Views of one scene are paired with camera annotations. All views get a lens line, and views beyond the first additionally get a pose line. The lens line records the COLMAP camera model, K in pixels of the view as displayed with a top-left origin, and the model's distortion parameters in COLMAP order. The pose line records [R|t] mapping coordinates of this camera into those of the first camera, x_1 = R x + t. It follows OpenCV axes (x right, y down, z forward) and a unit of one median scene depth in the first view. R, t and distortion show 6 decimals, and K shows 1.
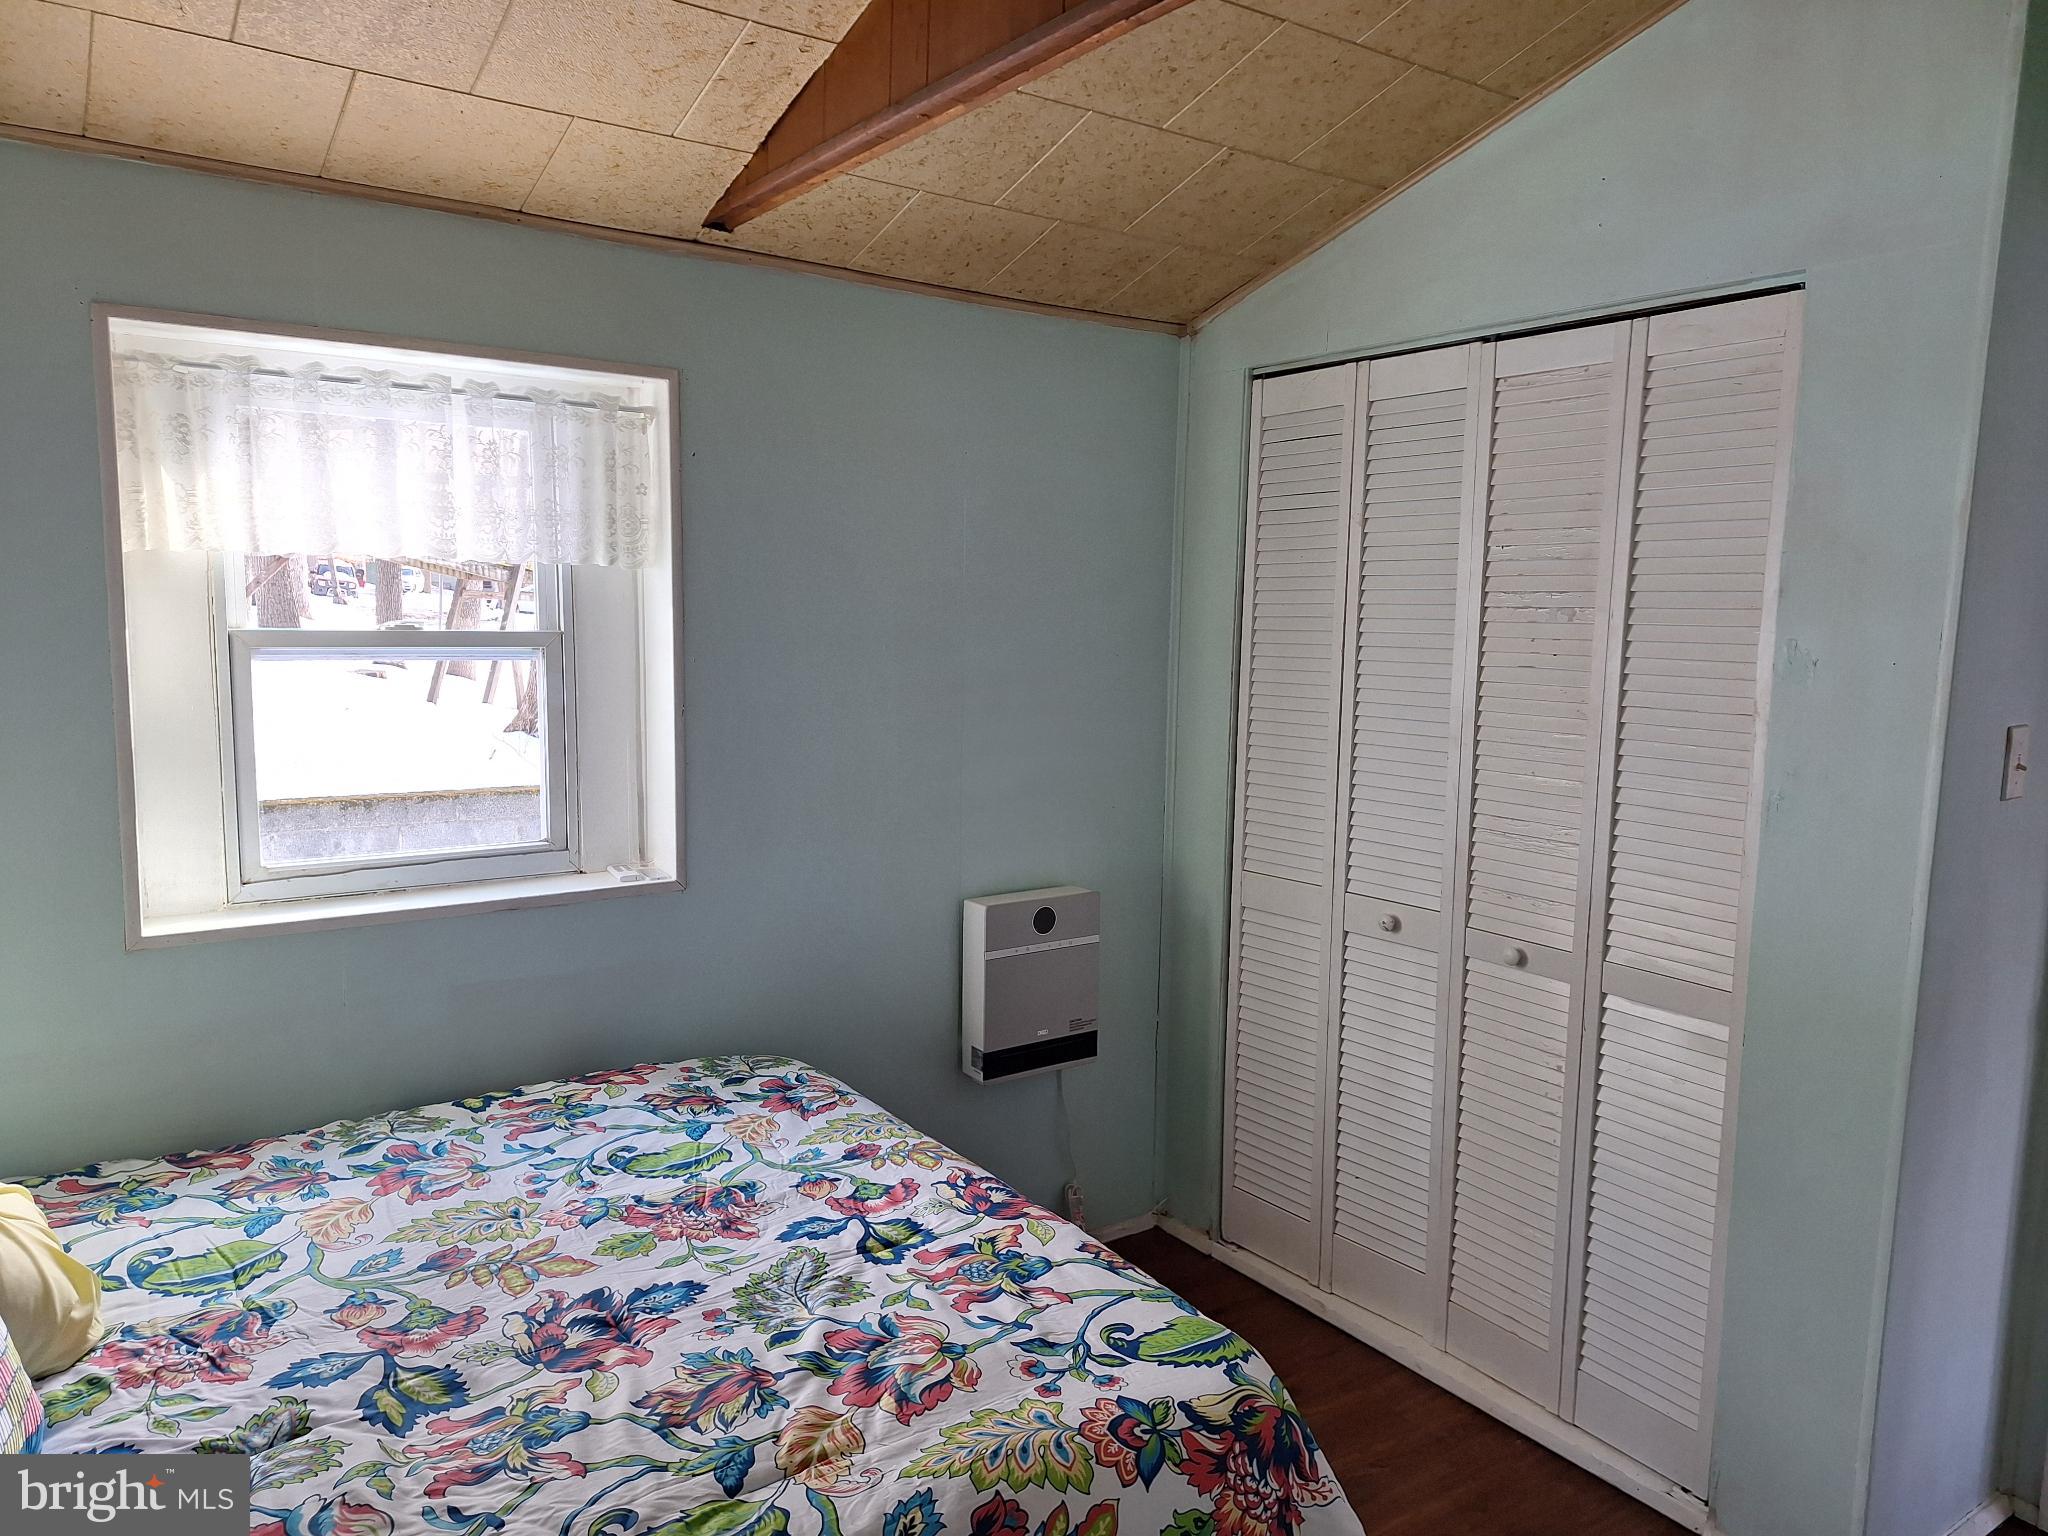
lens RADIAL K [[1391.9, 0, 1021.6], [0, 1391.9, 762.0], [0, 0, 1]] dist [0.007433, -0.008082]
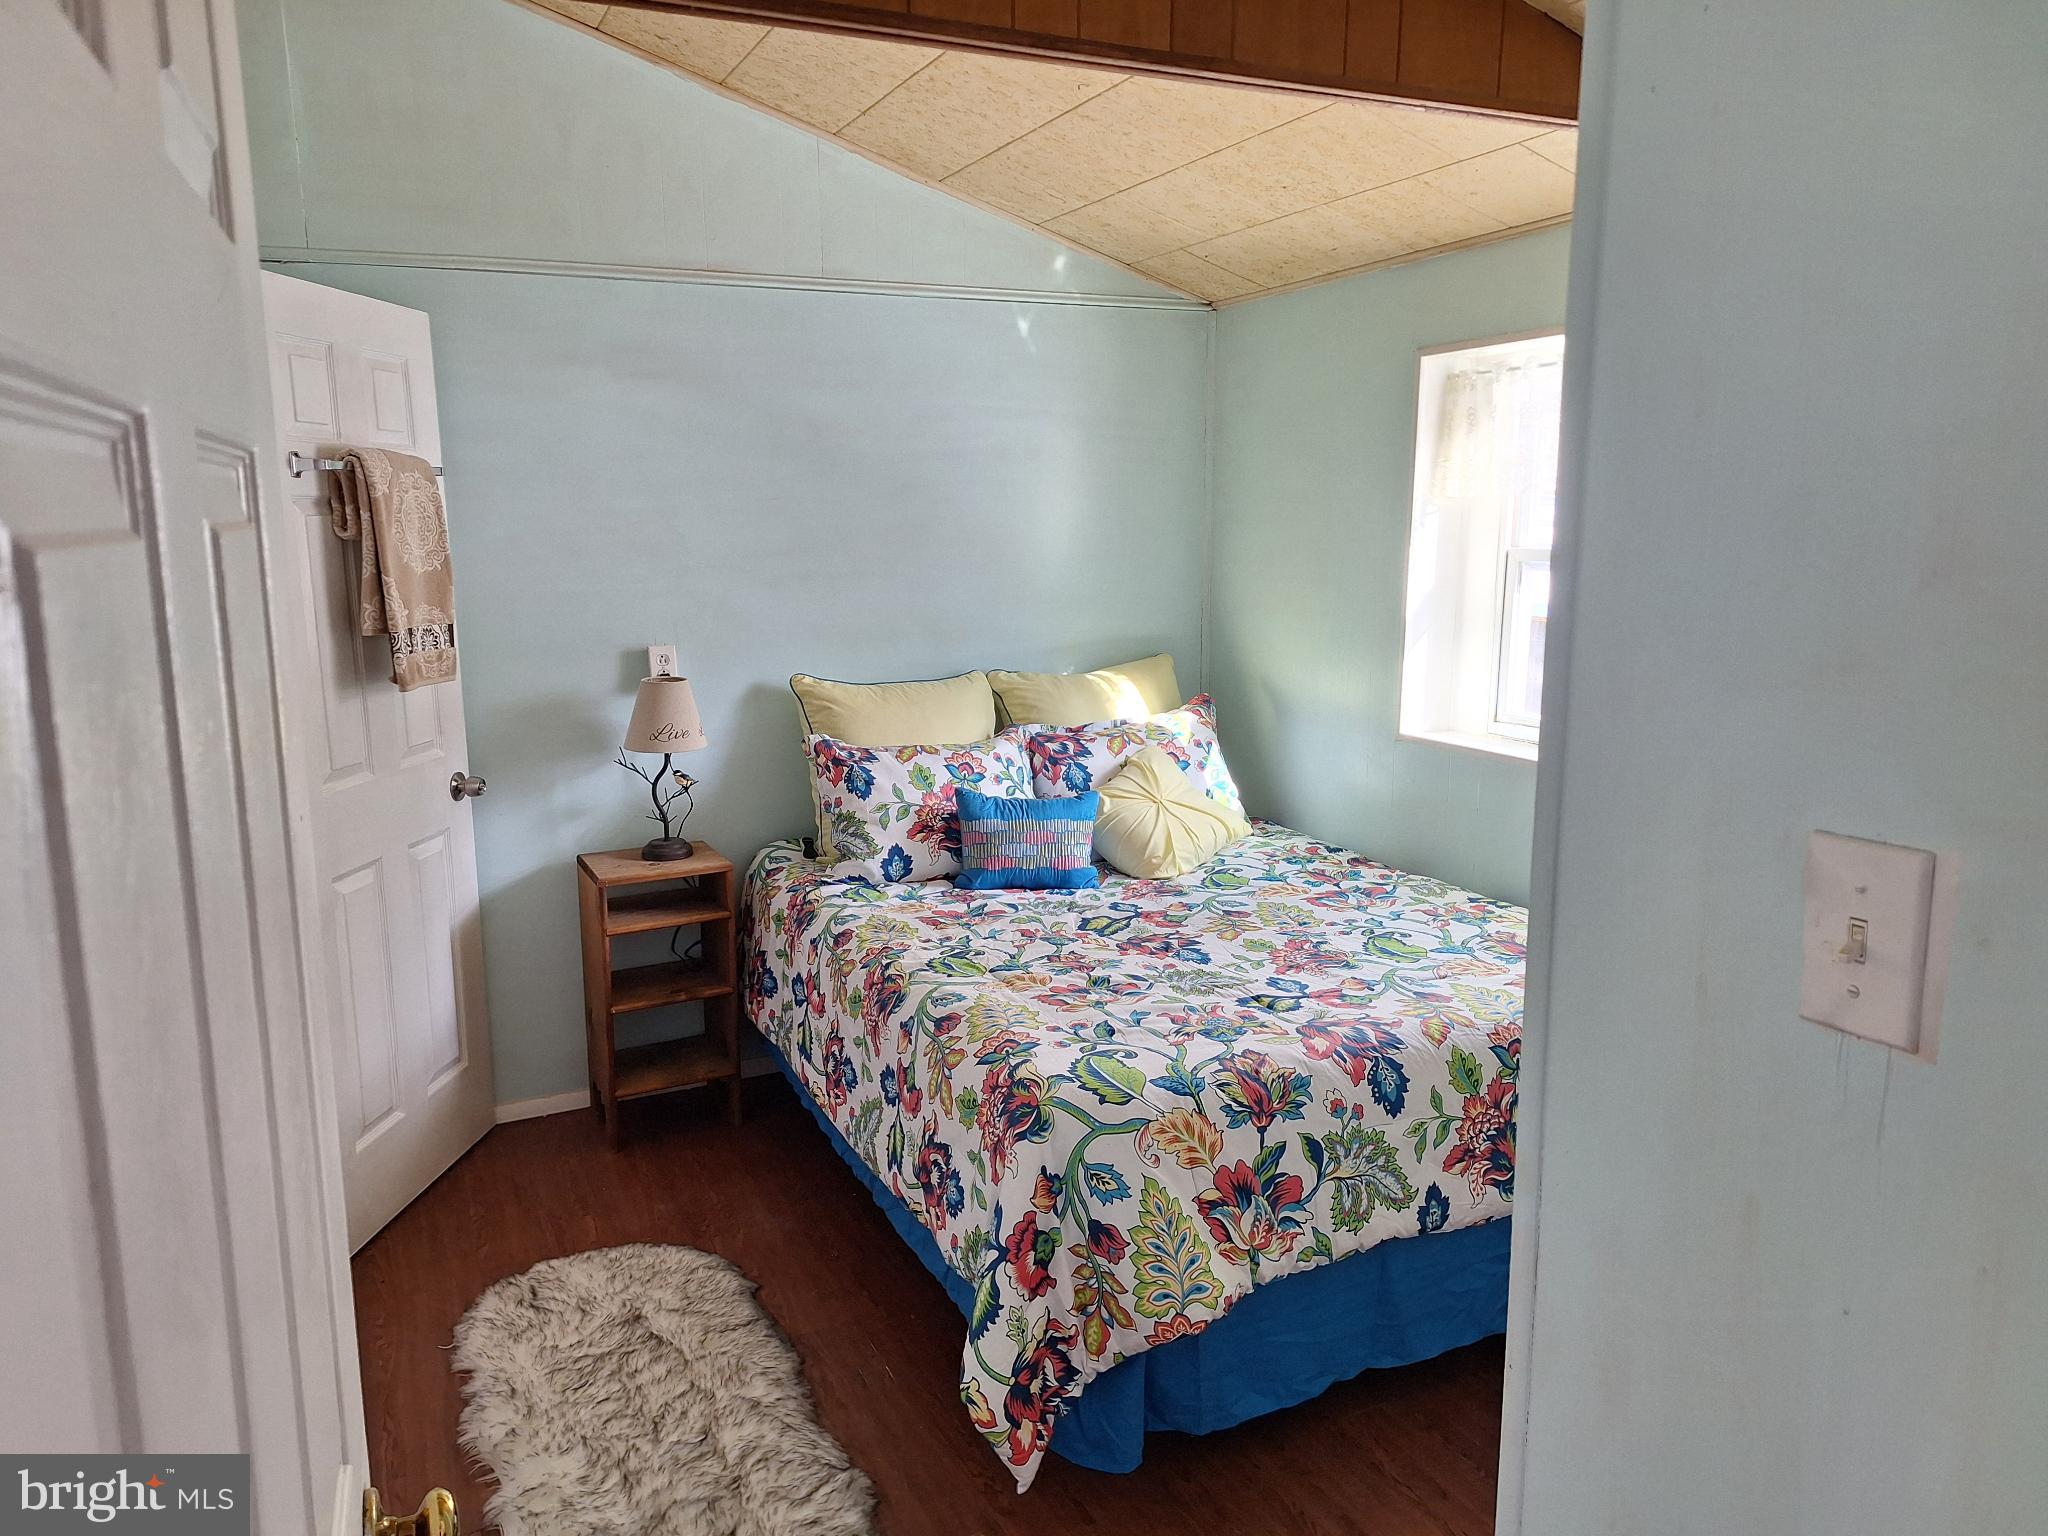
lens RADIAL K [[1391.9, 0, 1033.9], [0, 1391.9, 776.1], [0, 0, 1]] dist [0.007433, -0.008082]
pose [[-0.171924, 0.169218, -0.970468, 1.298718], [-0.103649, 0.976561, 0.188643, -0.113214], [0.979642, 0.133021, -0.150355, 1.000908]]
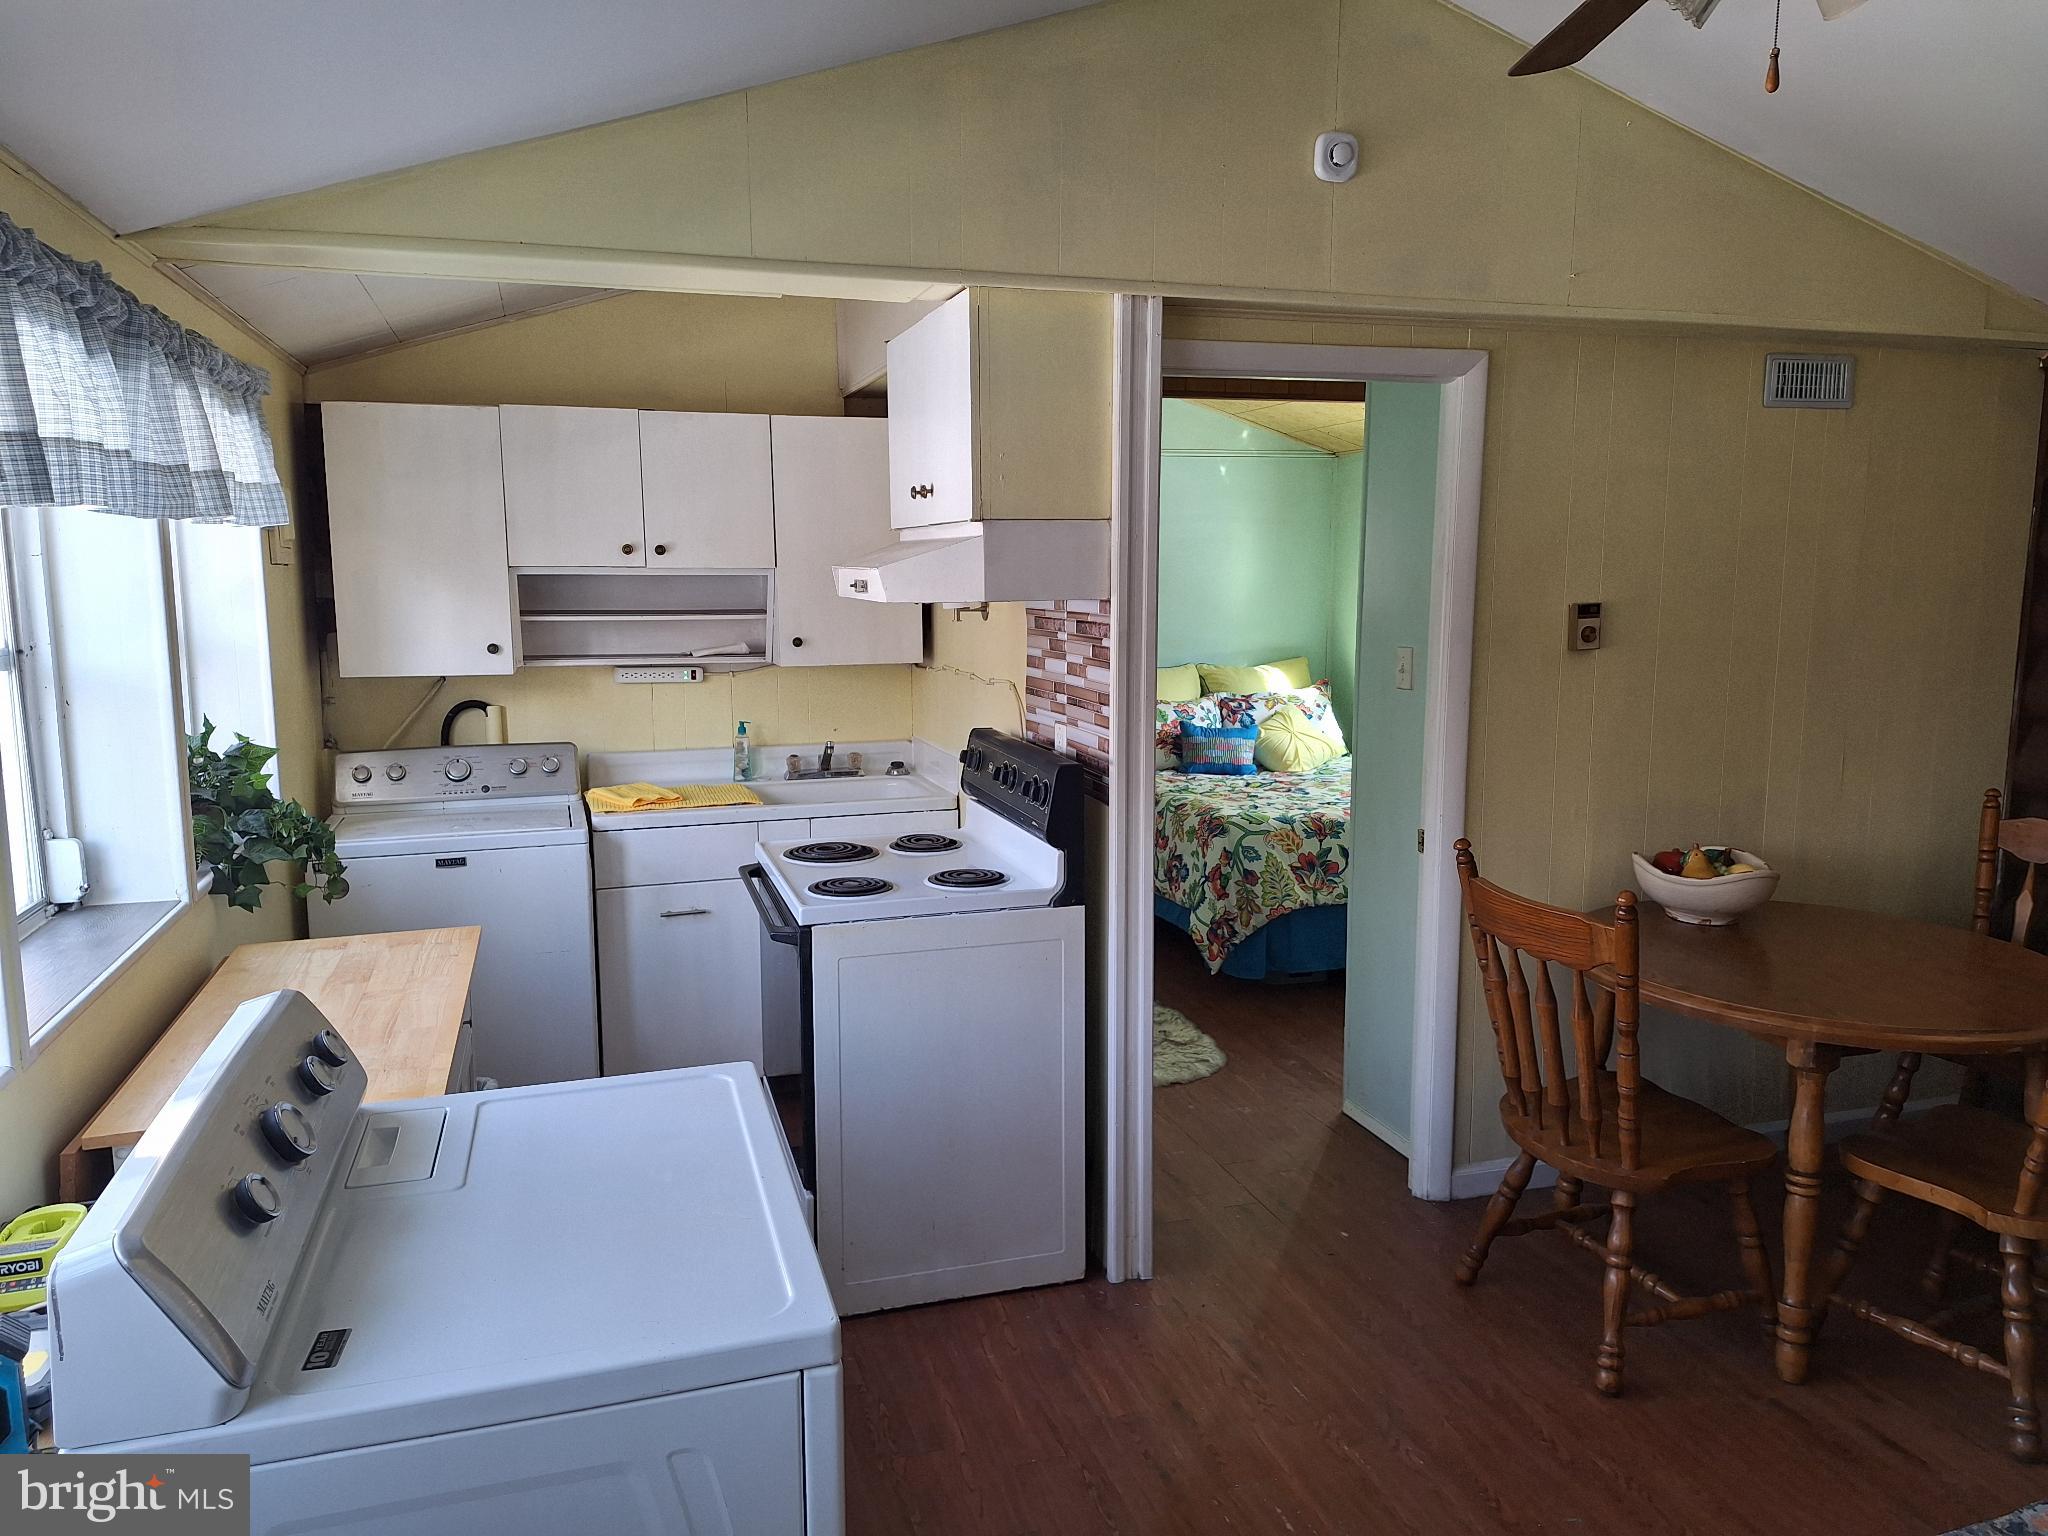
lens RADIAL K [[1391.9, 0, 1009.1], [0, 1391.9, 768.6], [0, 0, 1]] dist [0.007433, -0.008082]
pose [[-0.316924, 0.121491, -0.940637, 2.950347], [-0.105117, 0.981153, 0.162141, -0.135097], [0.942608, 0.150264, -0.298180, 1.275725]]
